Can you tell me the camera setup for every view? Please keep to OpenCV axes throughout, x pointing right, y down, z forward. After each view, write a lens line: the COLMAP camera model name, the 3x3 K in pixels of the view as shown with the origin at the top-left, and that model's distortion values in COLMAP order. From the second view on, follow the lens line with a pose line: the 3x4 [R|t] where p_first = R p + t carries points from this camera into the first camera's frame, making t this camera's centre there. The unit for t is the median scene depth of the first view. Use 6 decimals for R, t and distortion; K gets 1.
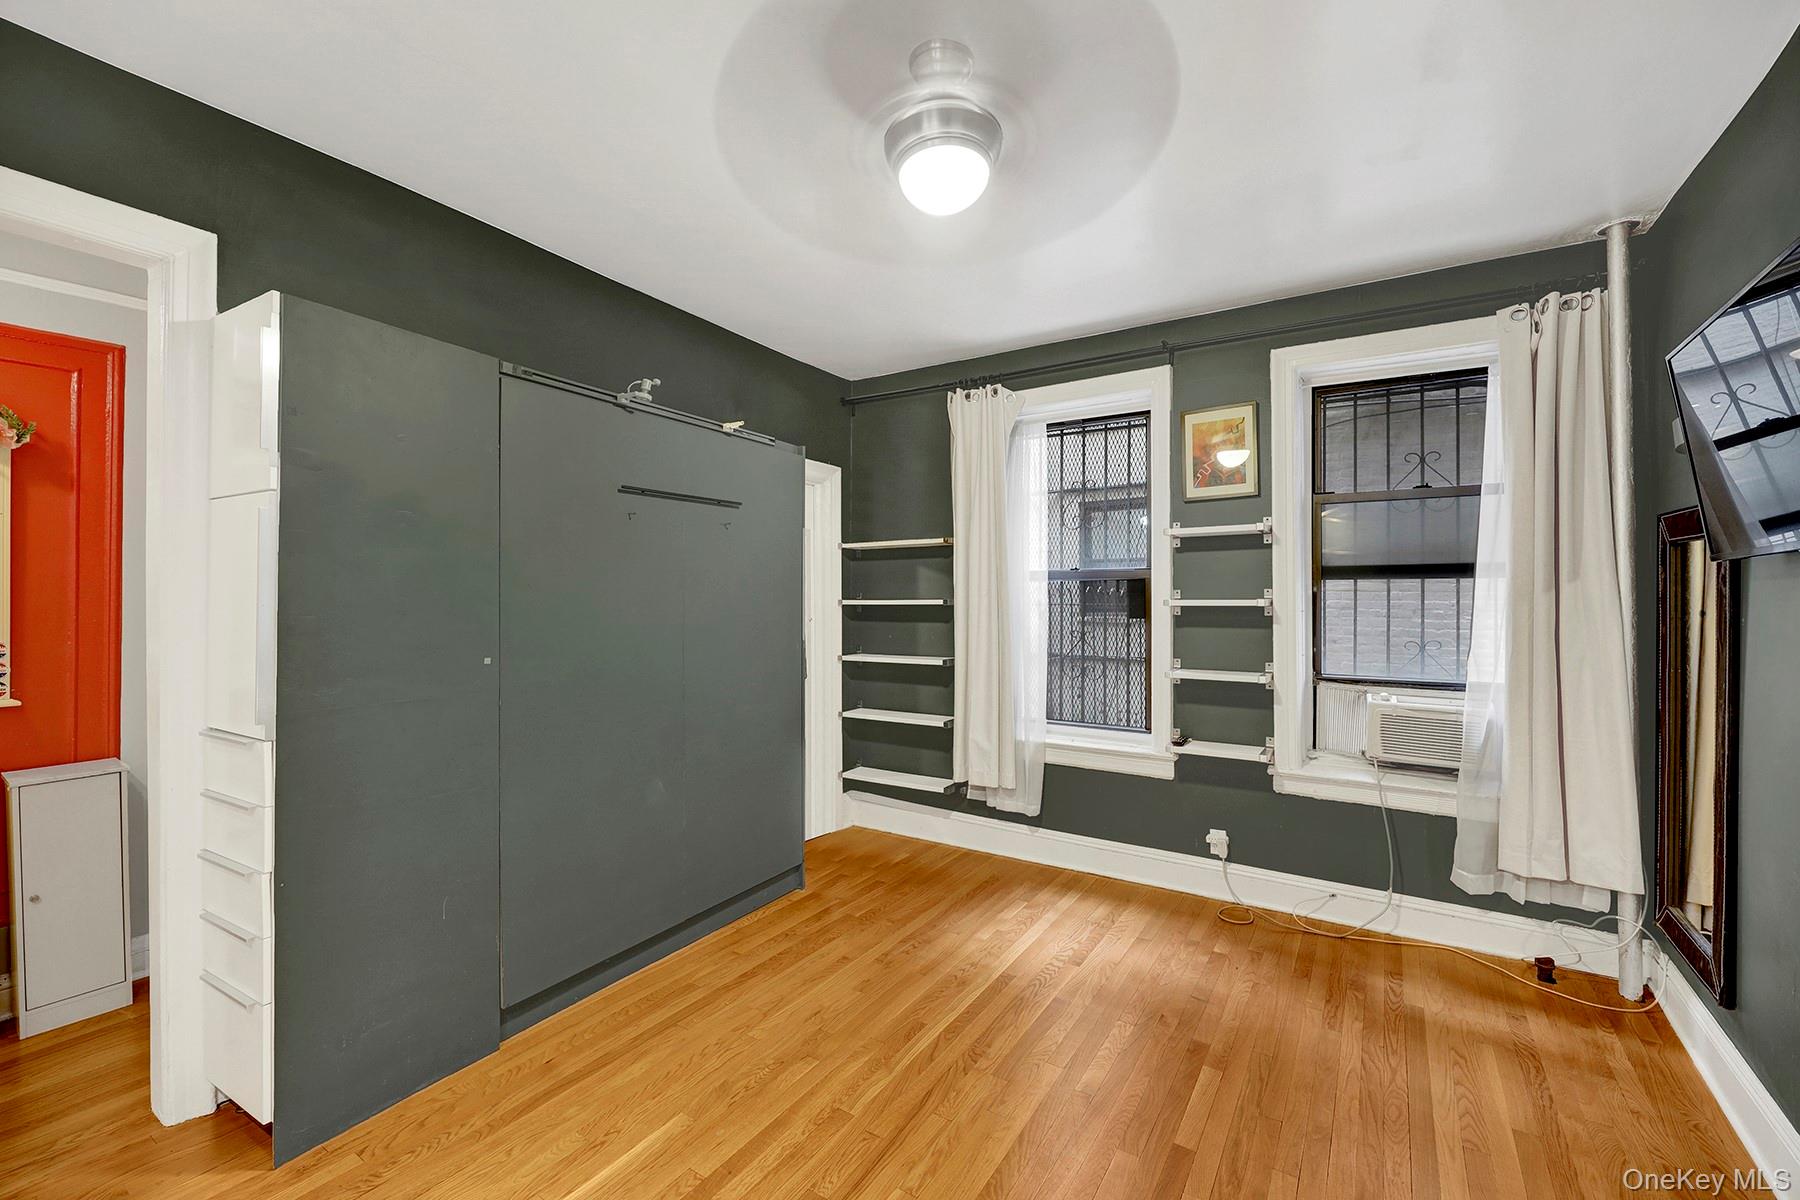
lens RADIAL K [[737.7, 0, 900.2], [0, 737.7, 595.6], [0, 0, 1]] dist [0.001336, -0.003521]
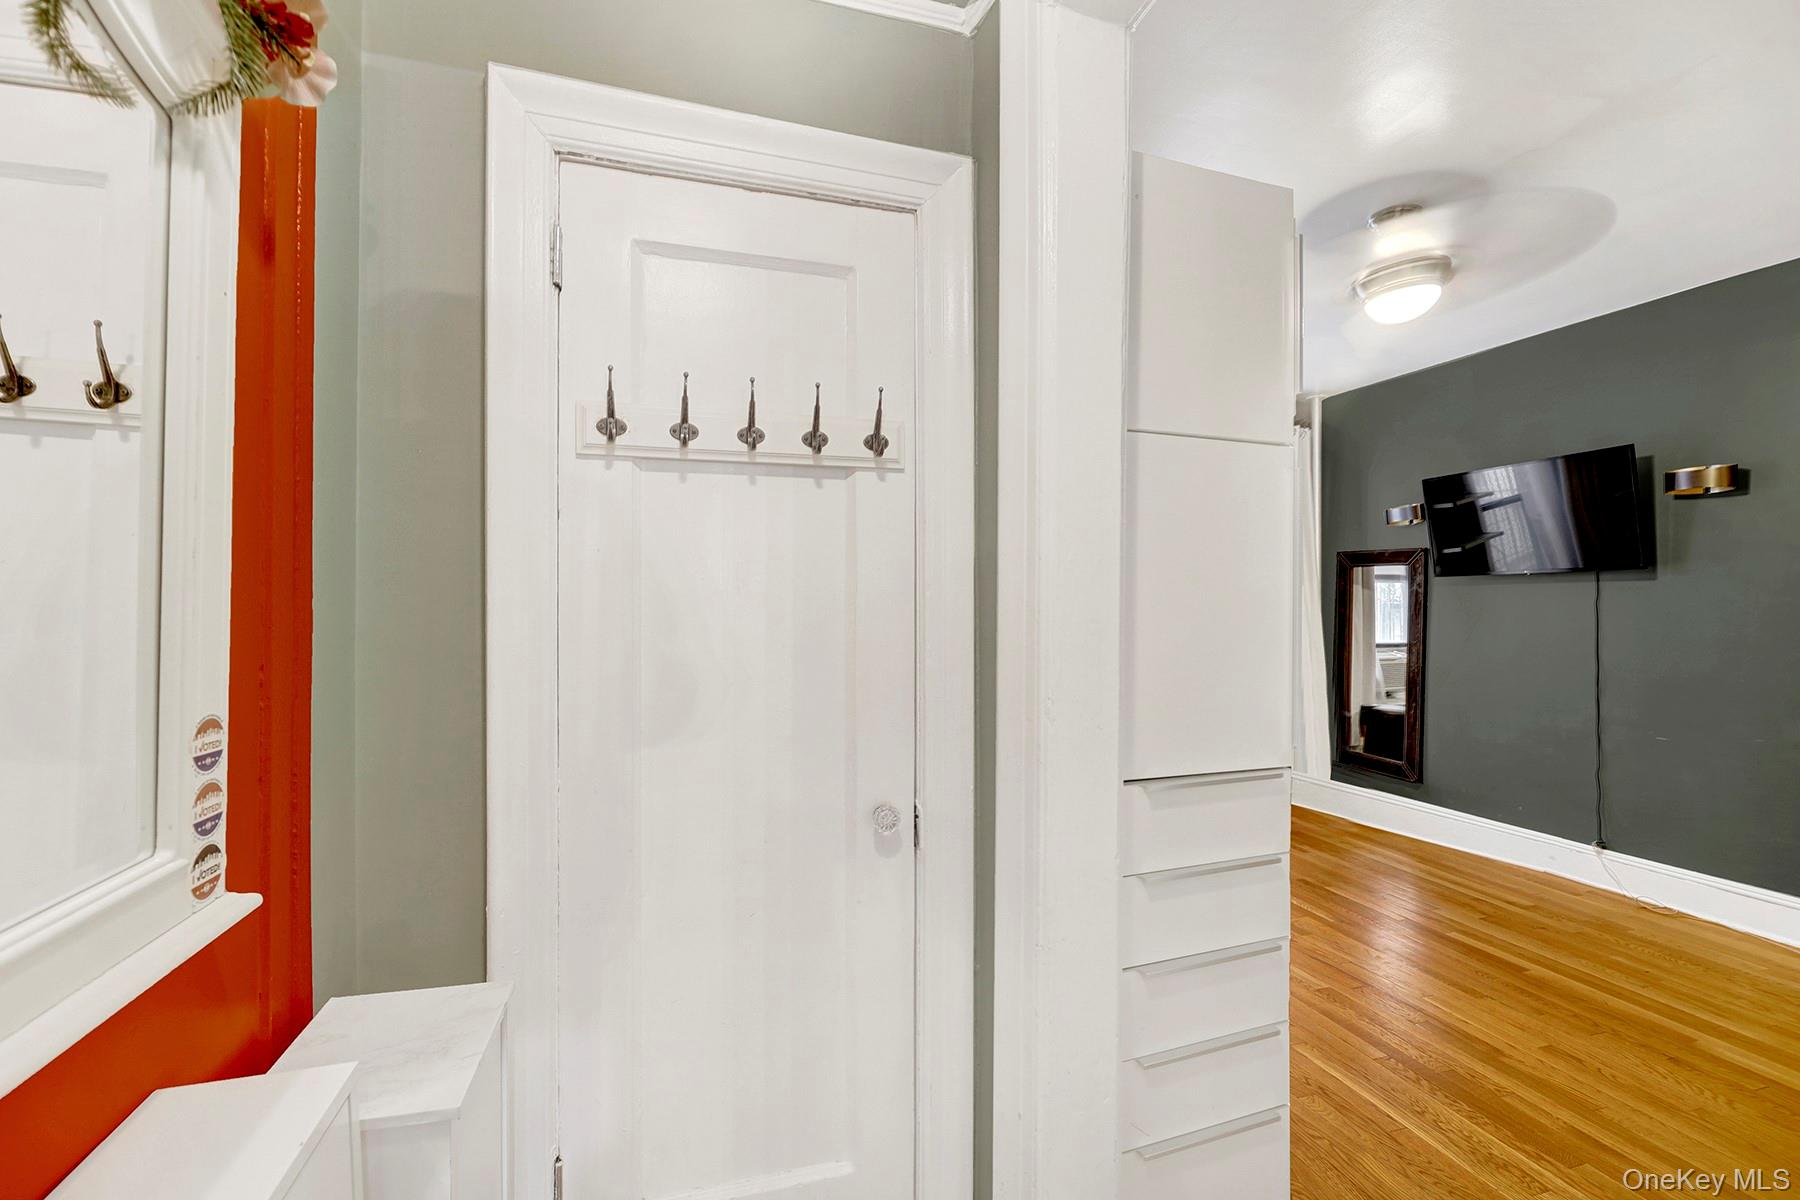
lens RADIAL K [[737.7, 0, 900.2], [0, 737.7, 595.6], [0, 0, 1]] dist [0.001336, -0.003521]
pose [[0.667696, 0.004409, 0.744421, -0.963254], [-0.009977, 0.999946, 0.003027, 0.010894], [-0.744367, -0.009448, 0.667703, 0.439120]]
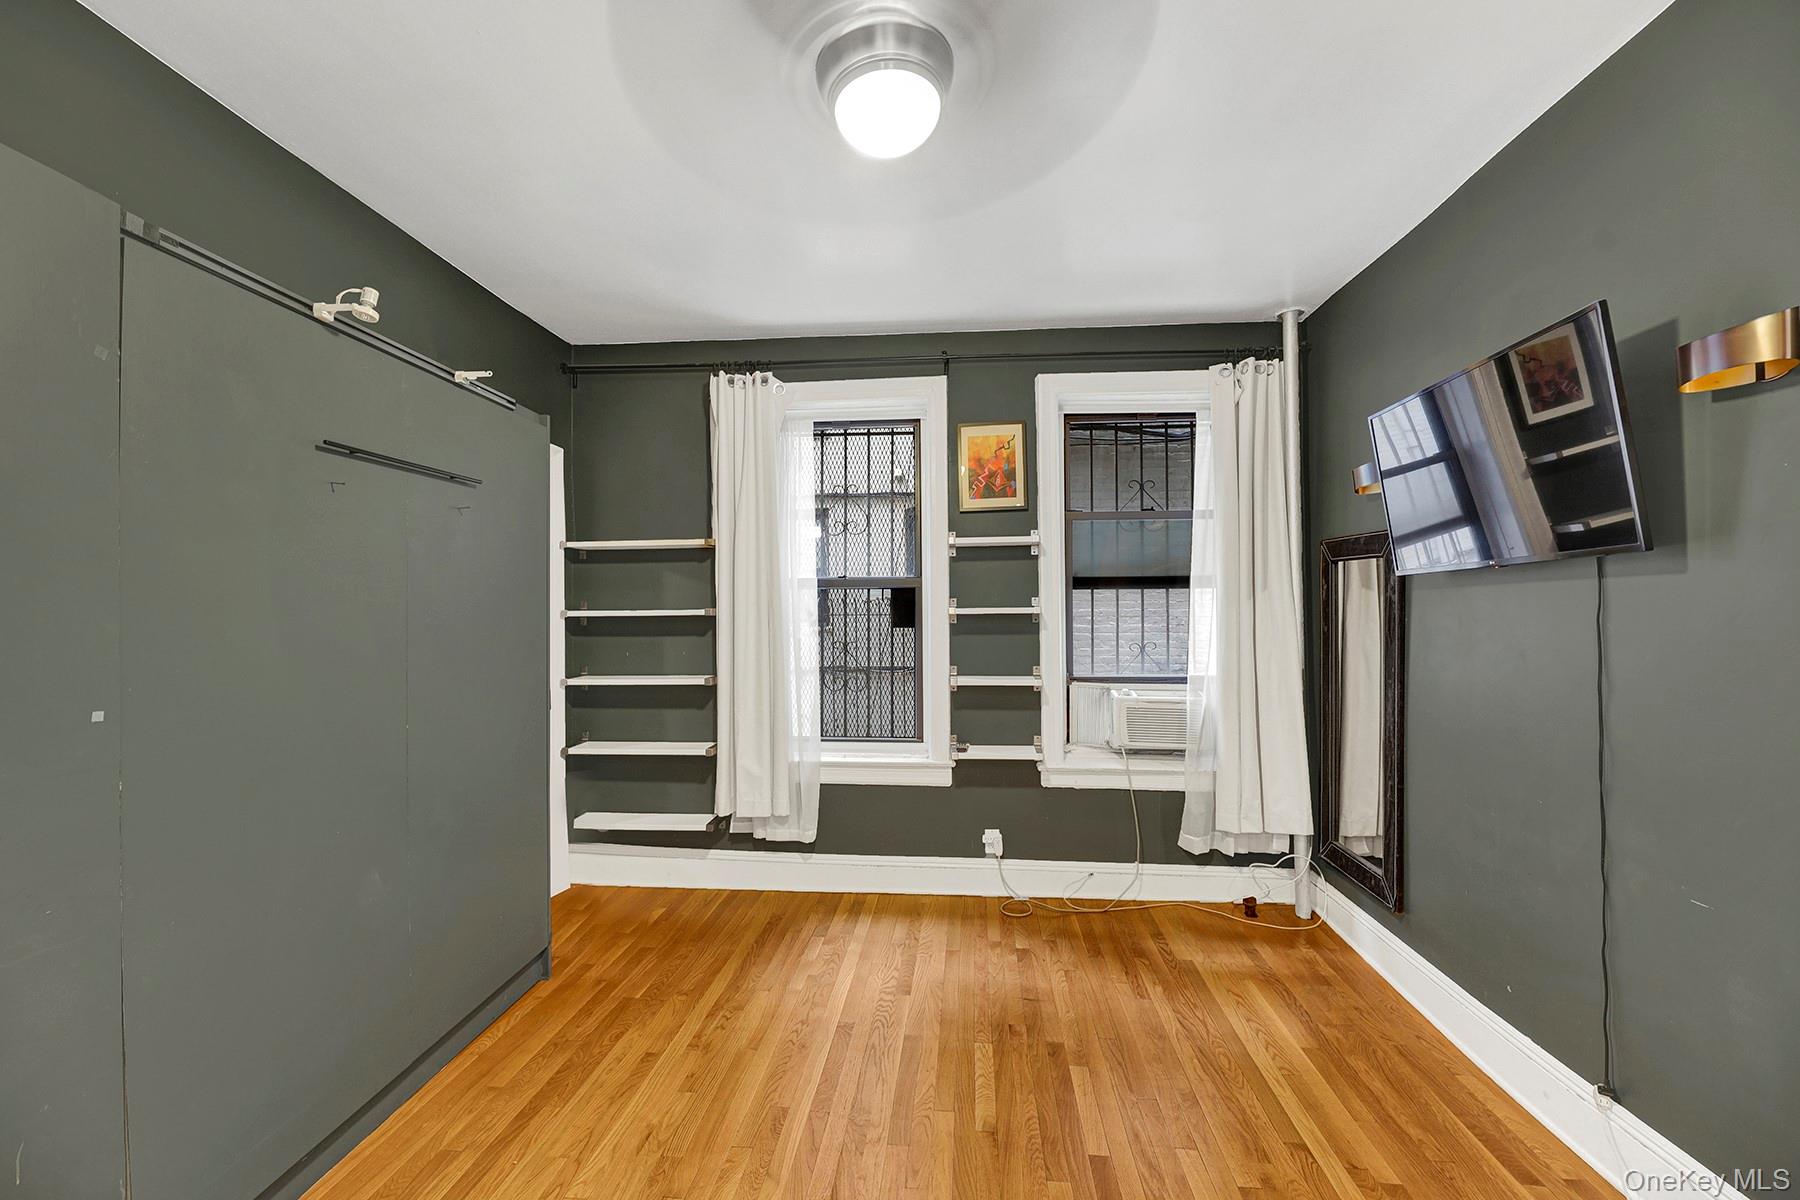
lens RADIAL K [[752.5, 0, 896.4], [0, 752.5, 603.5], [0, 0, 1]] dist [0.003120, -0.006984]
pose [[0.887760, -0.002352, 0.460301, -0.192367], [0.004180, 0.999987, -0.002954, 0.002447], [-0.460288, 0.004546, 0.887758, 0.131027]]
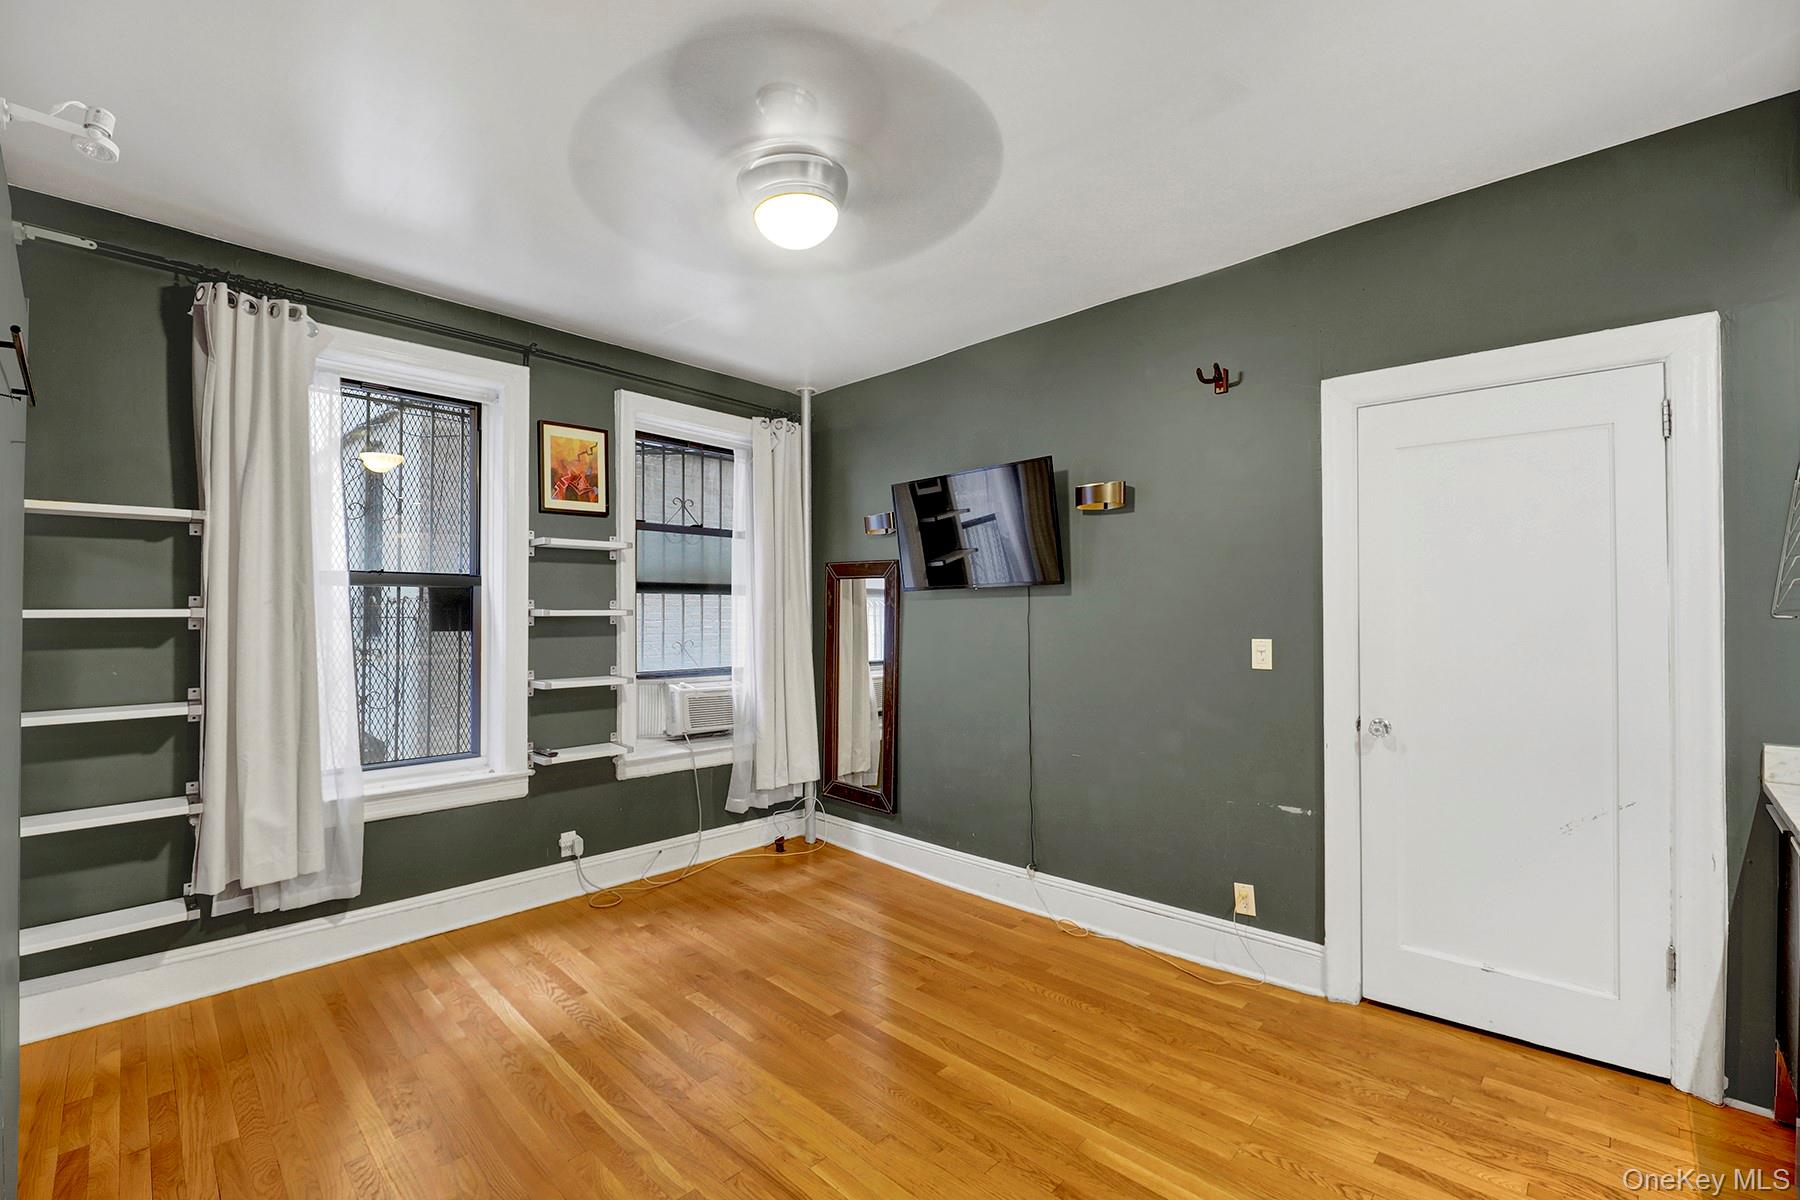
lens RADIAL K [[760.0, 0, 900.0], [0, 760.0, 600.0], [0, 0, 1]] dist [0.000666, -0.002919]
pose [[0.197938, 0.015261, 0.980096, -0.577439], [-0.004894, 0.999882, -0.014581, 0.005512], [-0.980202, -0.001910, 0.197989, 0.363755]]
